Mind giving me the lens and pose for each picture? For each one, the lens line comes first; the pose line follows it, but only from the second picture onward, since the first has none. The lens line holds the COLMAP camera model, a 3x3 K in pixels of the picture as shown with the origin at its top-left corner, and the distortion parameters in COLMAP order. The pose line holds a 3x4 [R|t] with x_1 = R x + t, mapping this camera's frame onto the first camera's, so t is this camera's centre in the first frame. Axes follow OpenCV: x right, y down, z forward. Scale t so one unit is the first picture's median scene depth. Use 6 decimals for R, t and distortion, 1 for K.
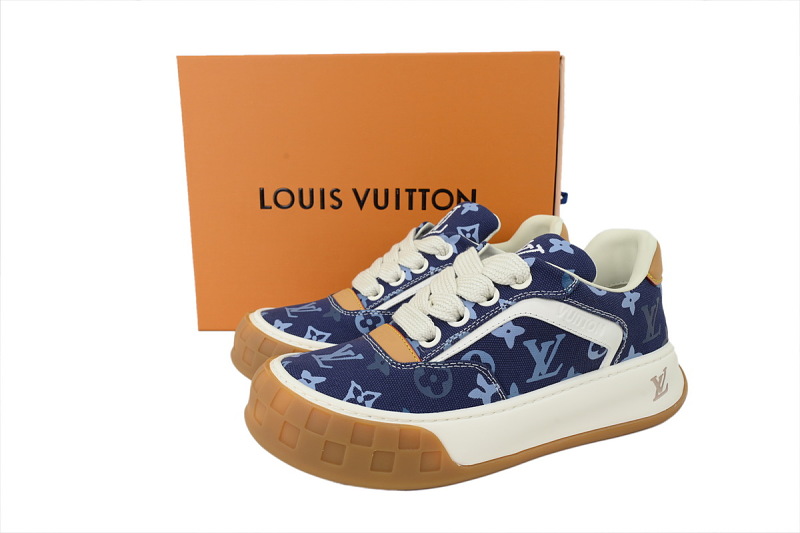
lens RADIAL K [[566.5, 0, 400.0], [0, 566.5, 266.5], [0, 0, 1]] dist [0.022681, -0.000320]
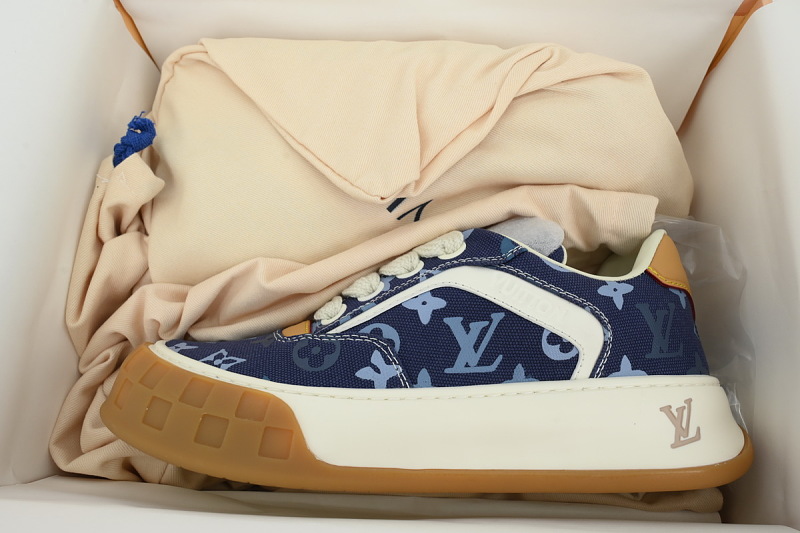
lens RADIAL K [[566.5, 0, 400.0], [0, 566.5, 266.5], [0, 0, 1]] dist [0.022681, -0.000320]
pose [[0.953113, -0.019226, -0.302004, 0.390466], [-0.106462, 0.912878, -0.394105, 0.372921], [0.283270, 0.407779, 0.868029, 0.302648]]
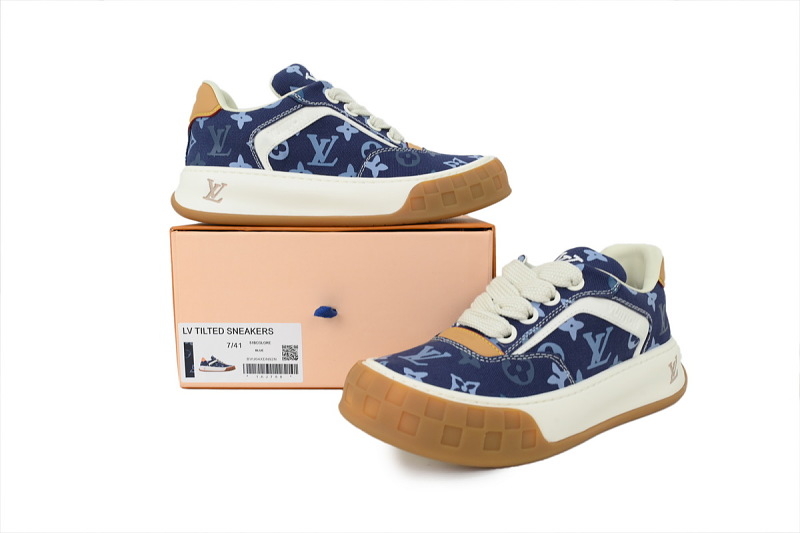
lens RADIAL K [[566.5, 0, 400.0], [0, 566.5, 266.5], [0, 0, 1]] dist [0.022681, -0.000320]
pose [[0.978655, -0.016346, 0.204858, -0.393755], [0.032715, 0.996512, -0.076775, 0.070286], [-0.202888, 0.081838, 0.975776, -0.084896]]
